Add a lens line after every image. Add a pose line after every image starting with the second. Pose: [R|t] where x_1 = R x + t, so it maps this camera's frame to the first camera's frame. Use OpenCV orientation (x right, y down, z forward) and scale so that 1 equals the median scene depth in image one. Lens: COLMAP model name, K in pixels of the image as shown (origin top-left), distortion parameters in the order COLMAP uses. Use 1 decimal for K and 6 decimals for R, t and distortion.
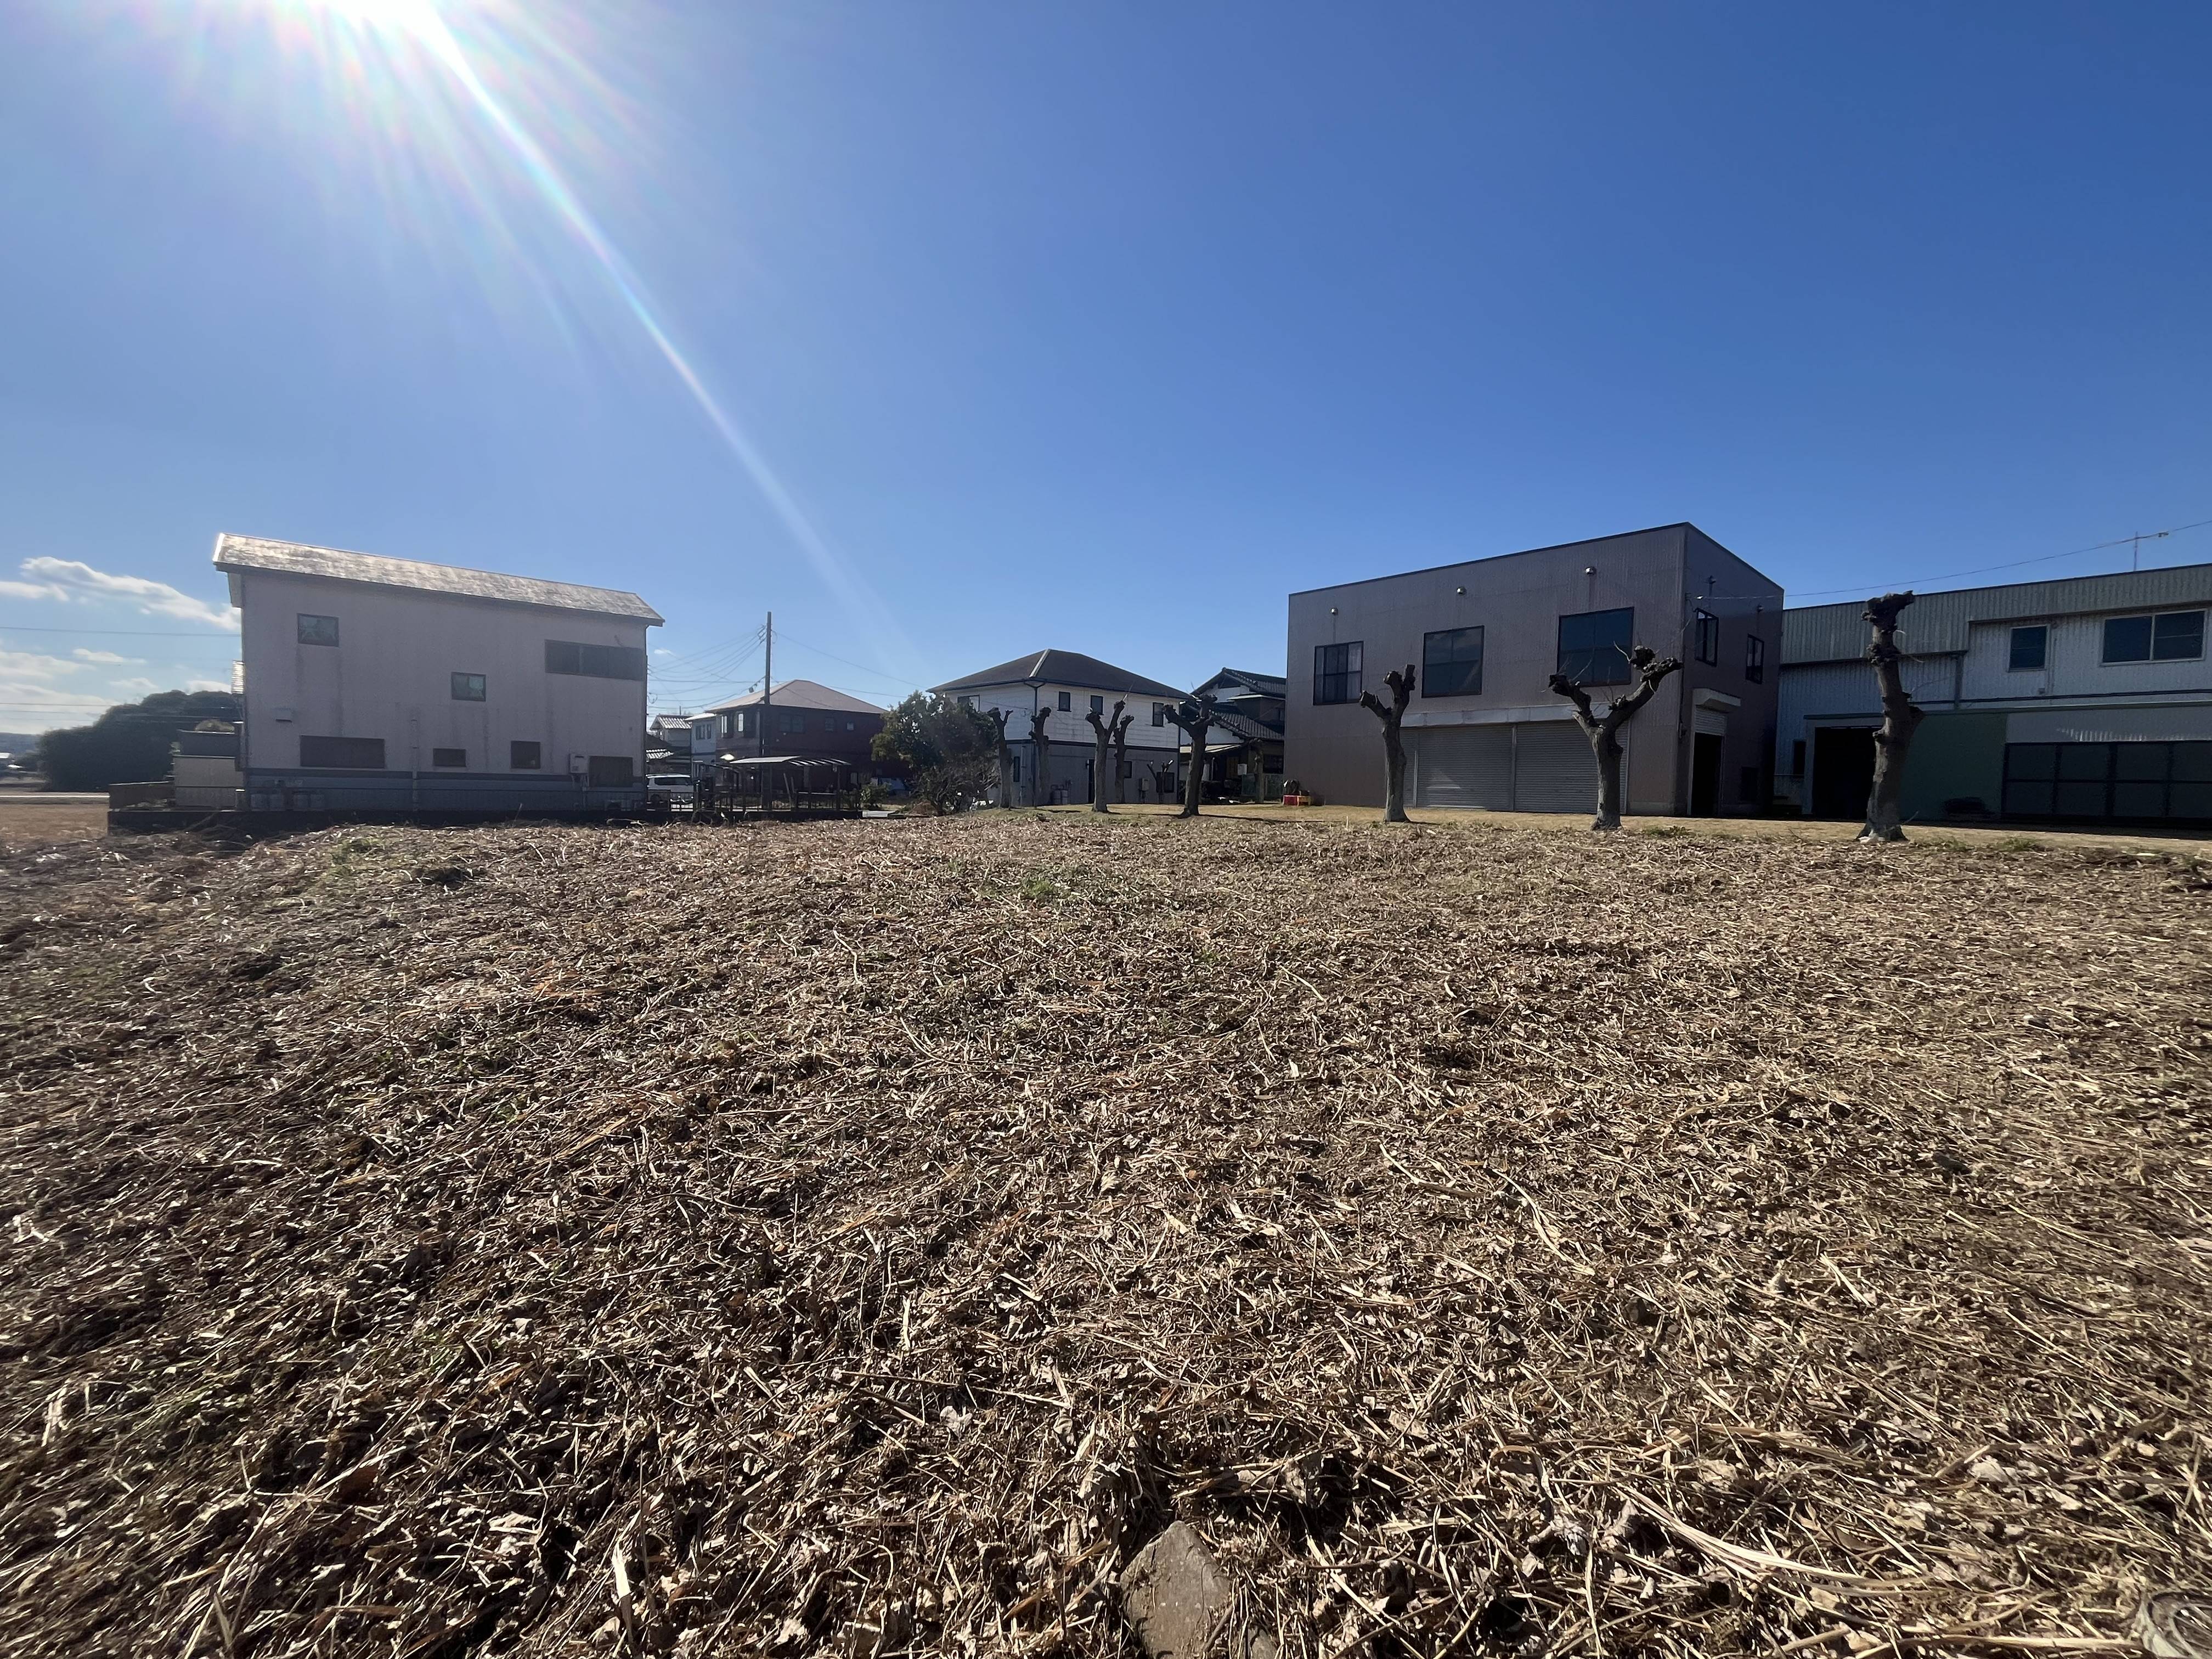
lens RADIAL K [[893.1, 0, 1099.3], [0, 893.1, 828.7], [0, 0, 1]] dist [-0.002642, -0.000213]
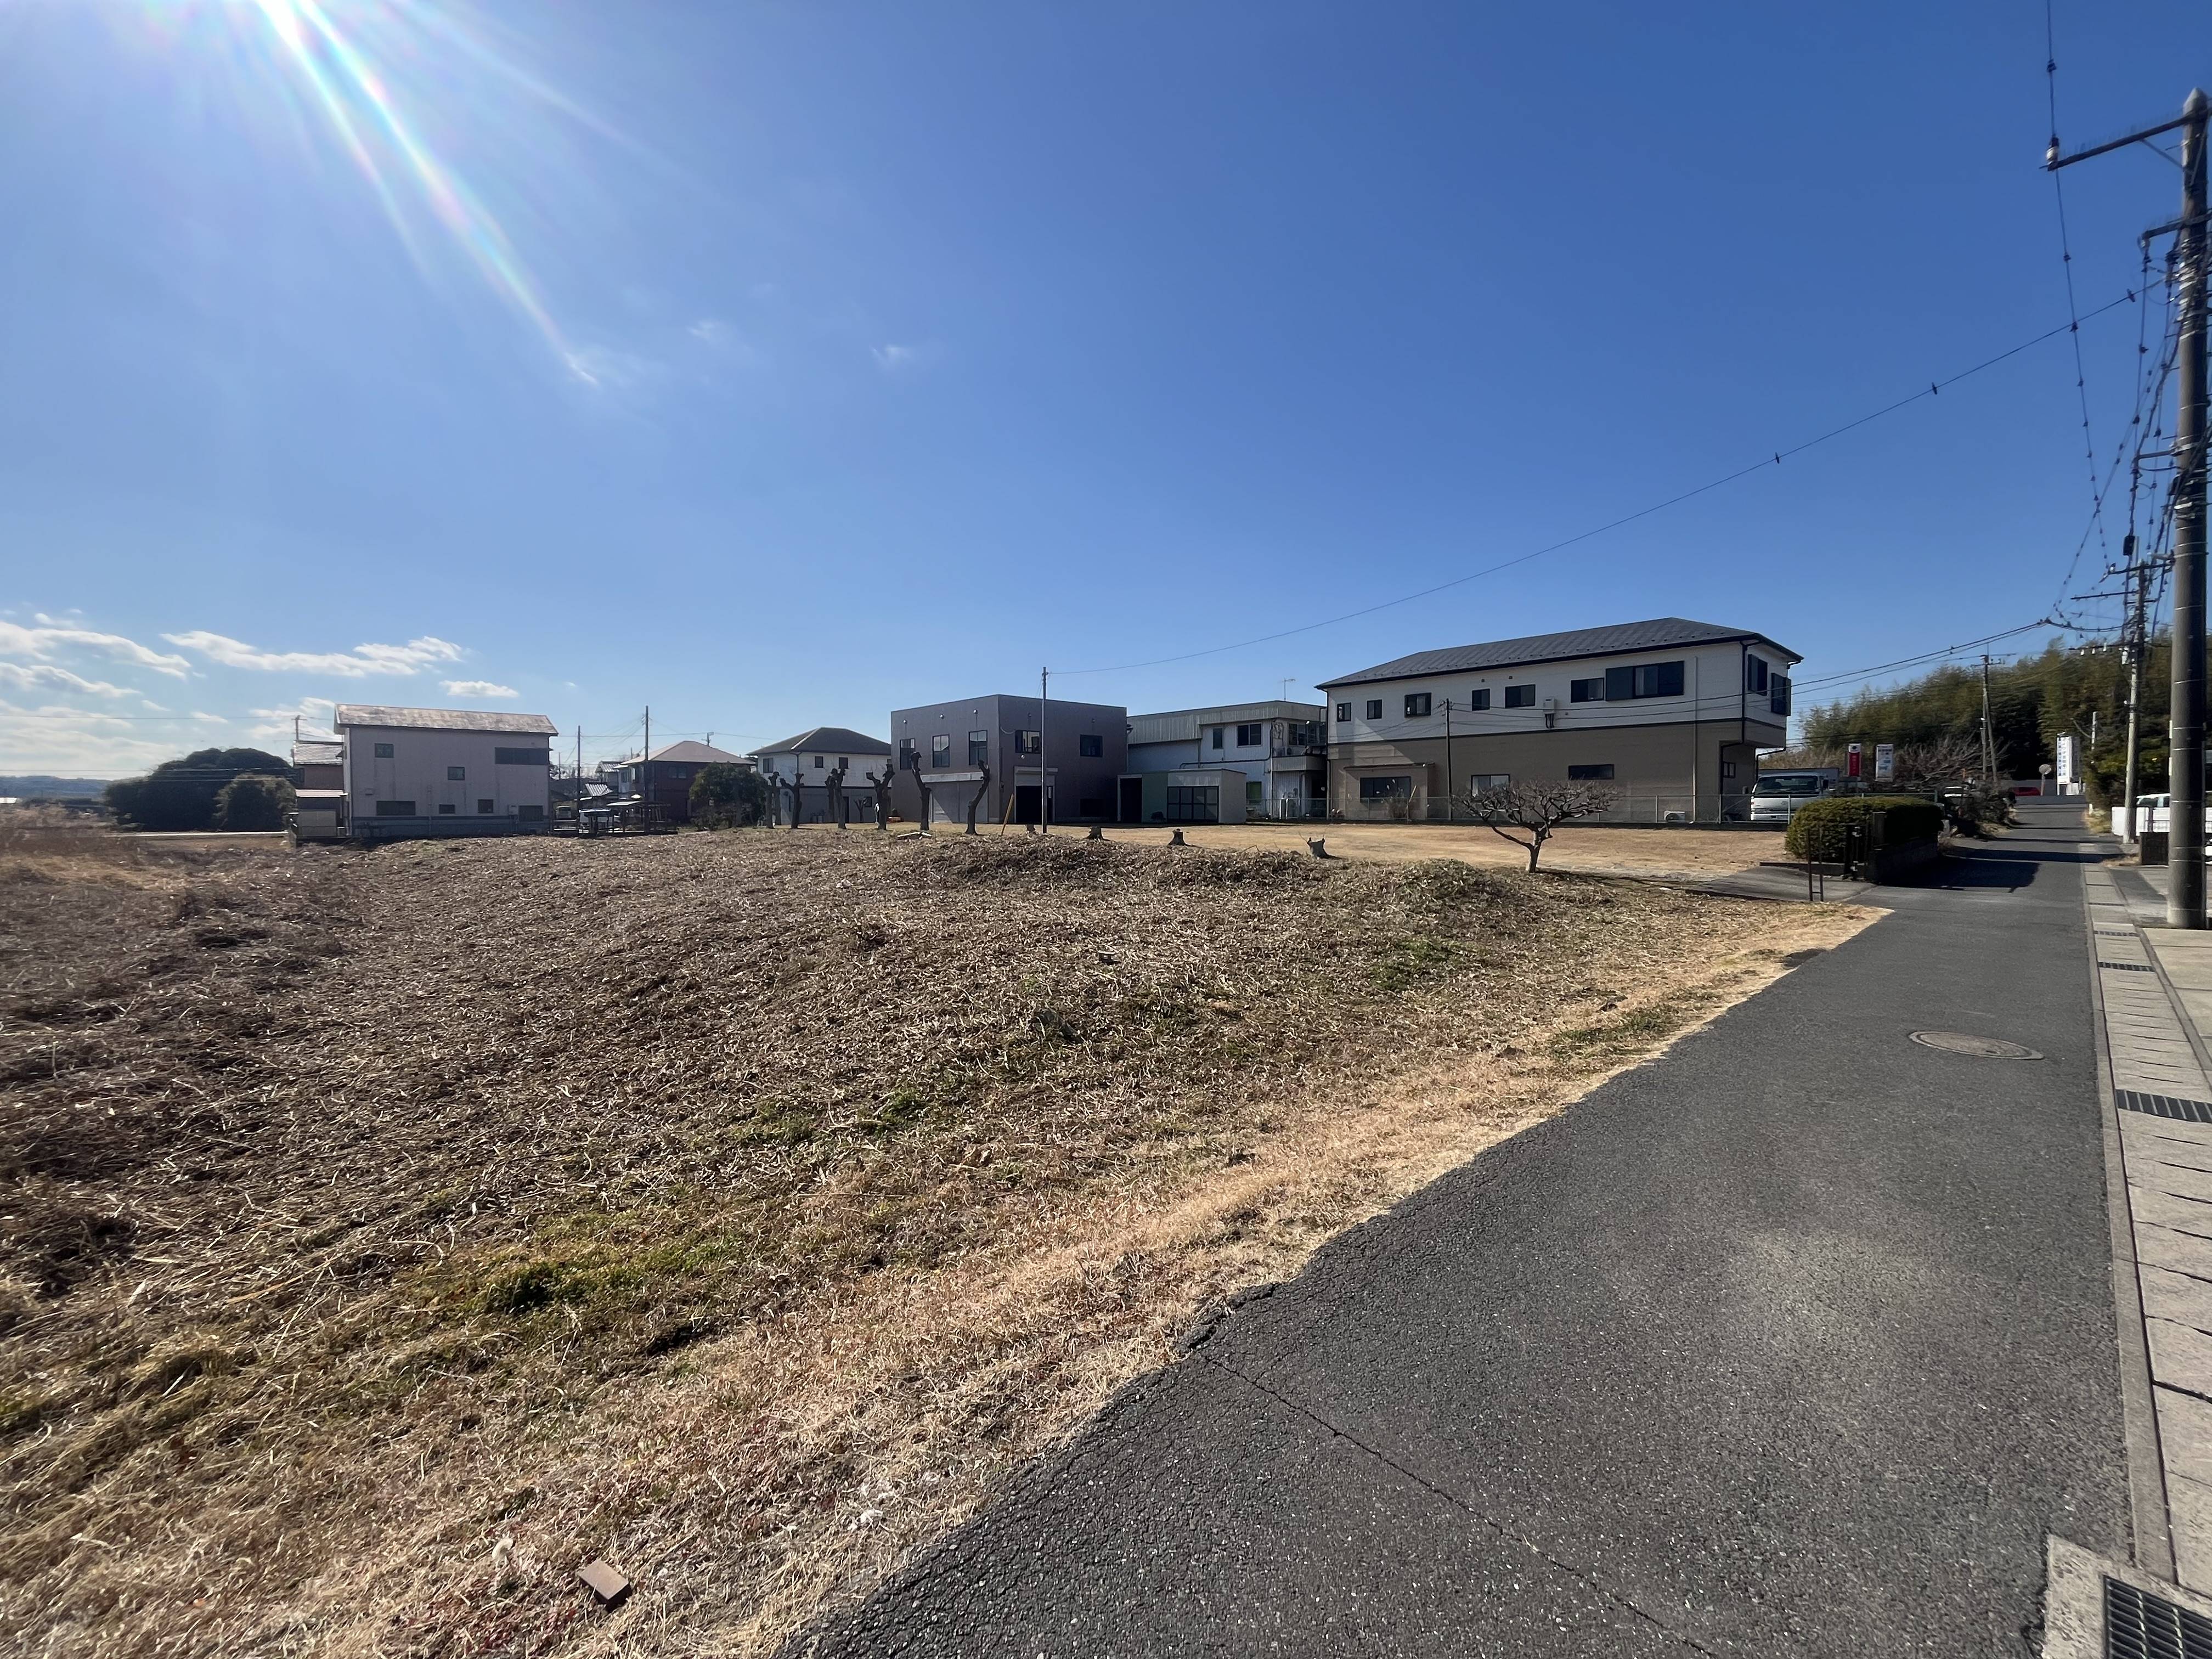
lens RADIAL K [[893.1, 0, 1099.3], [0, 893.1, 828.7], [0, 0, 1]] dist [-0.002642, -0.000213]
pose [[0.999604, -0.023510, 0.015460, 0.669993], [0.023805, 0.999534, -0.019126, 0.036437], [-0.015003, 0.019487, 0.999698, -0.973782]]
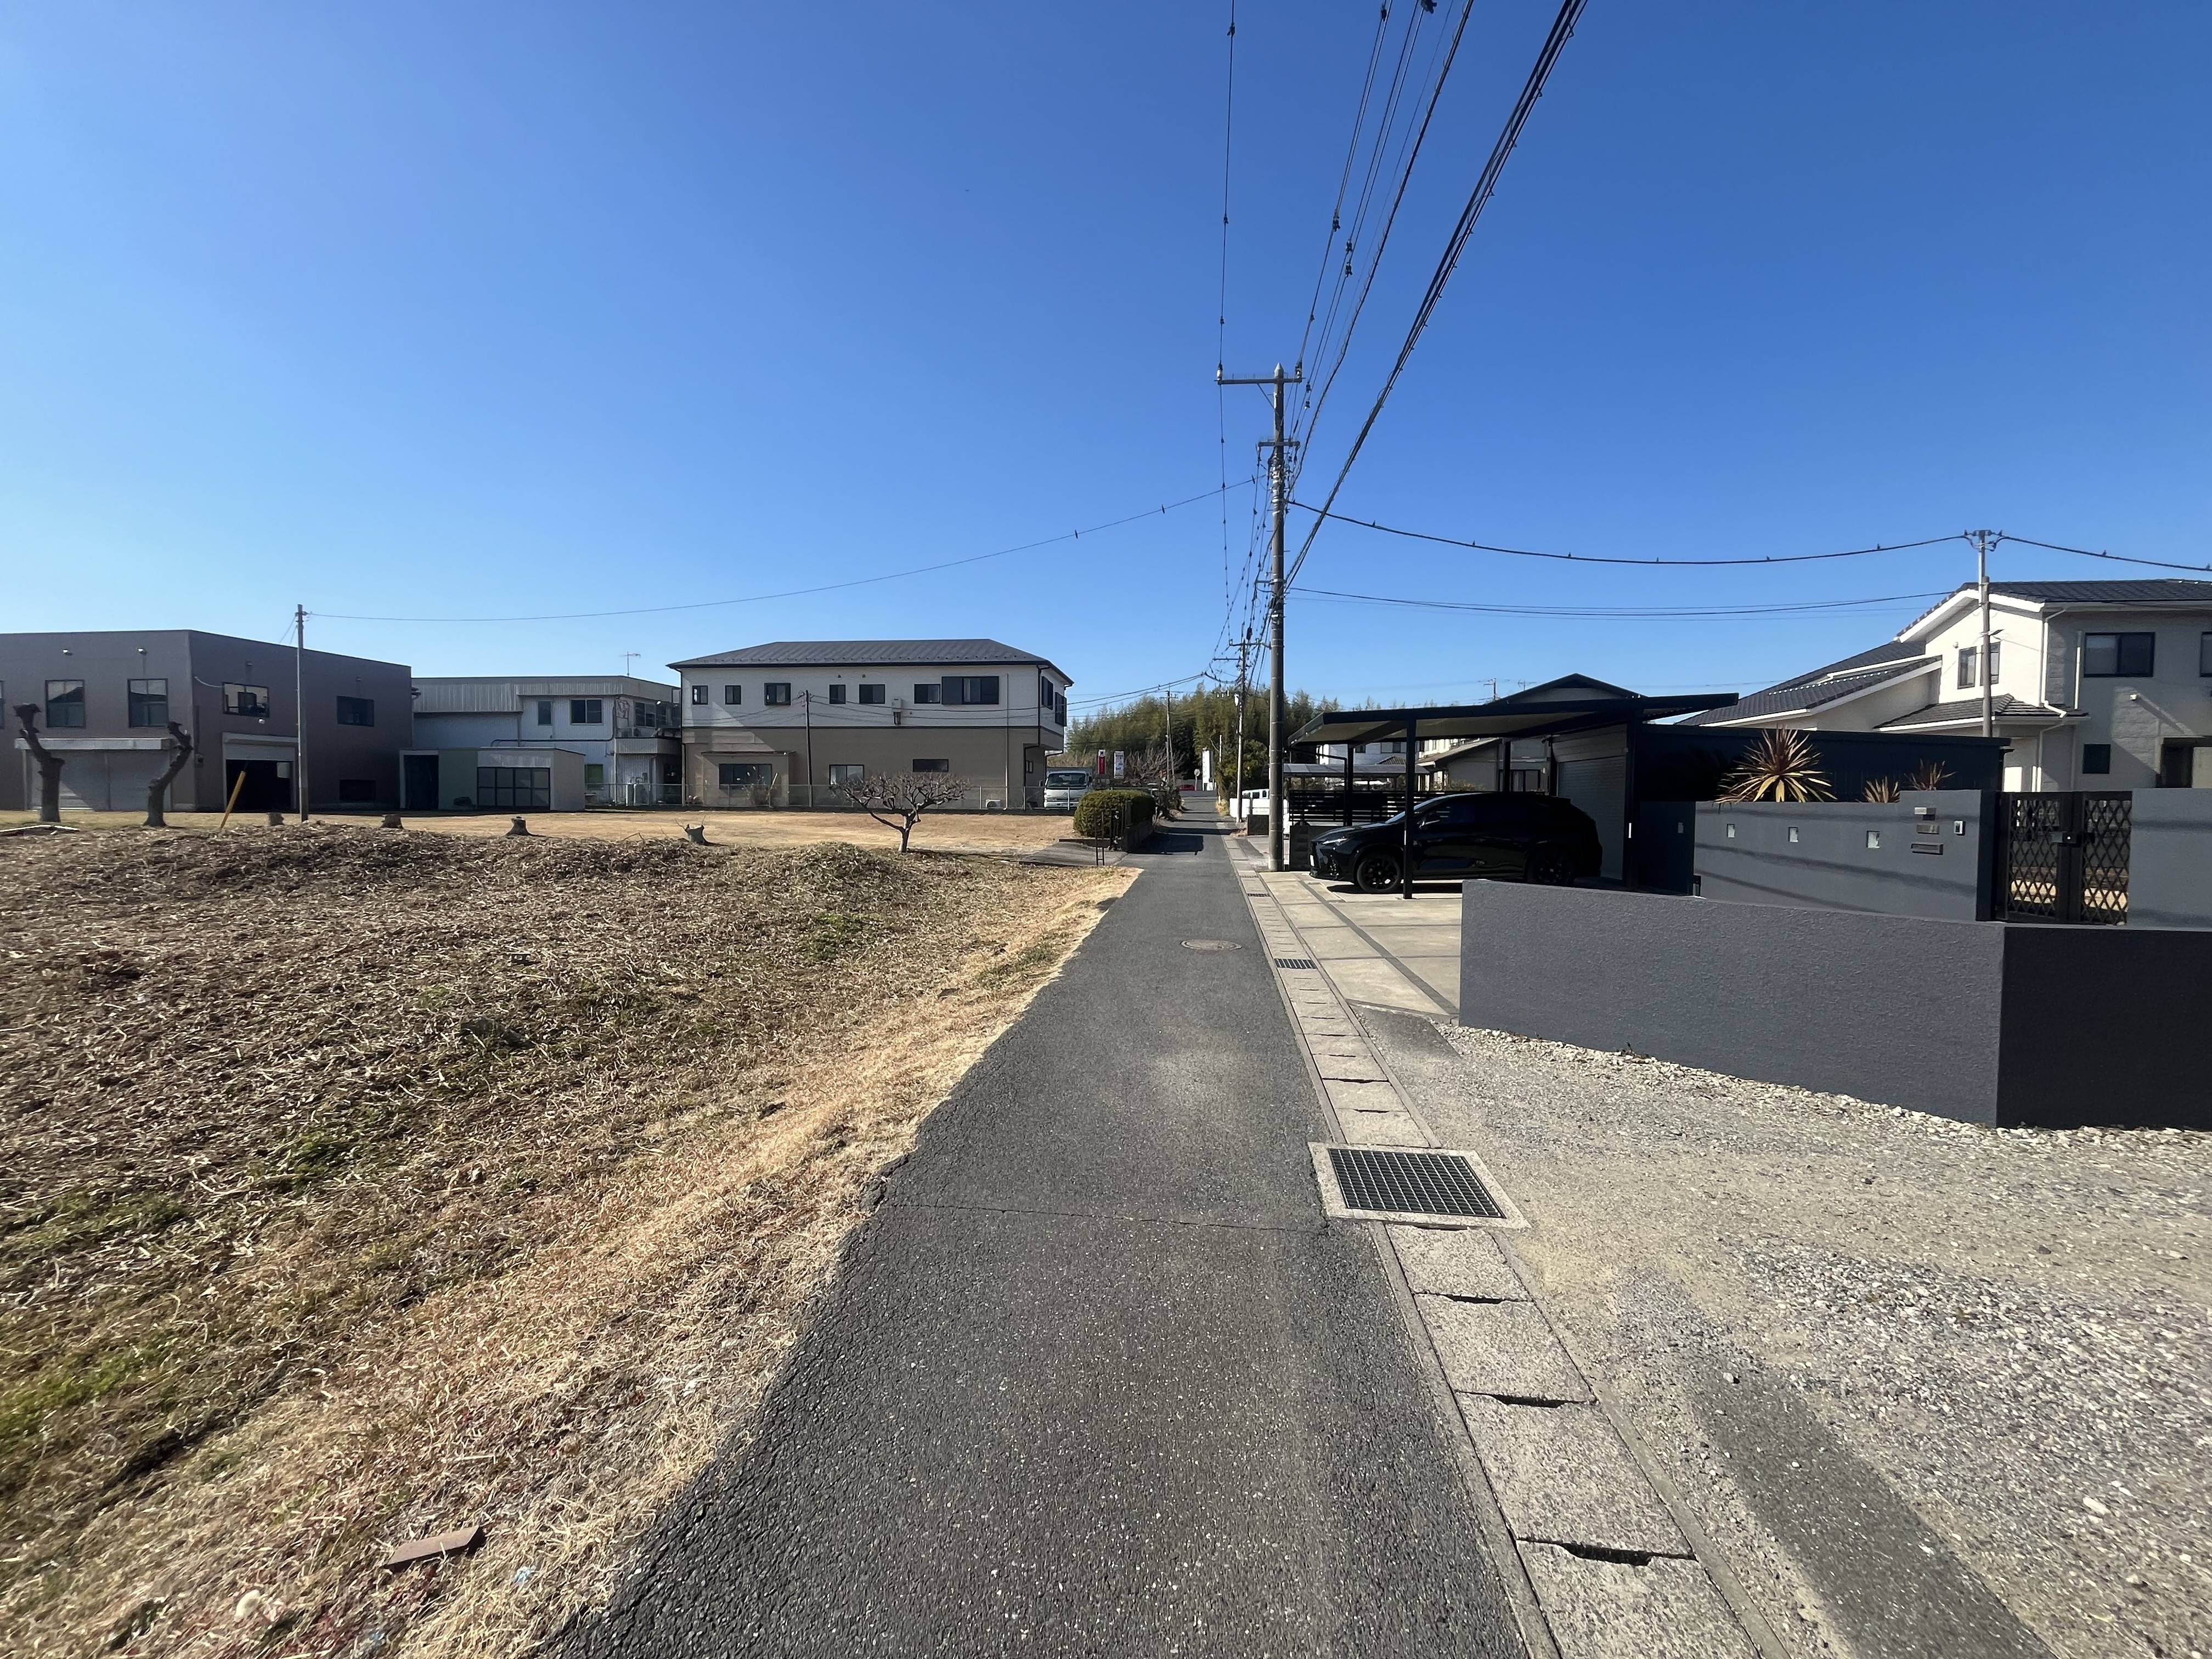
lens RADIAL K [[893.1, 0, 1099.3], [0, 893.1, 828.7], [0, 0, 1]] dist [-0.002642, -0.000213]
pose [[0.746961, -0.038803, 0.663735, 0.618849], [0.036475, 0.999184, 0.017366, 0.036793], [-0.663867, 0.011238, 0.747766, -0.993560]]
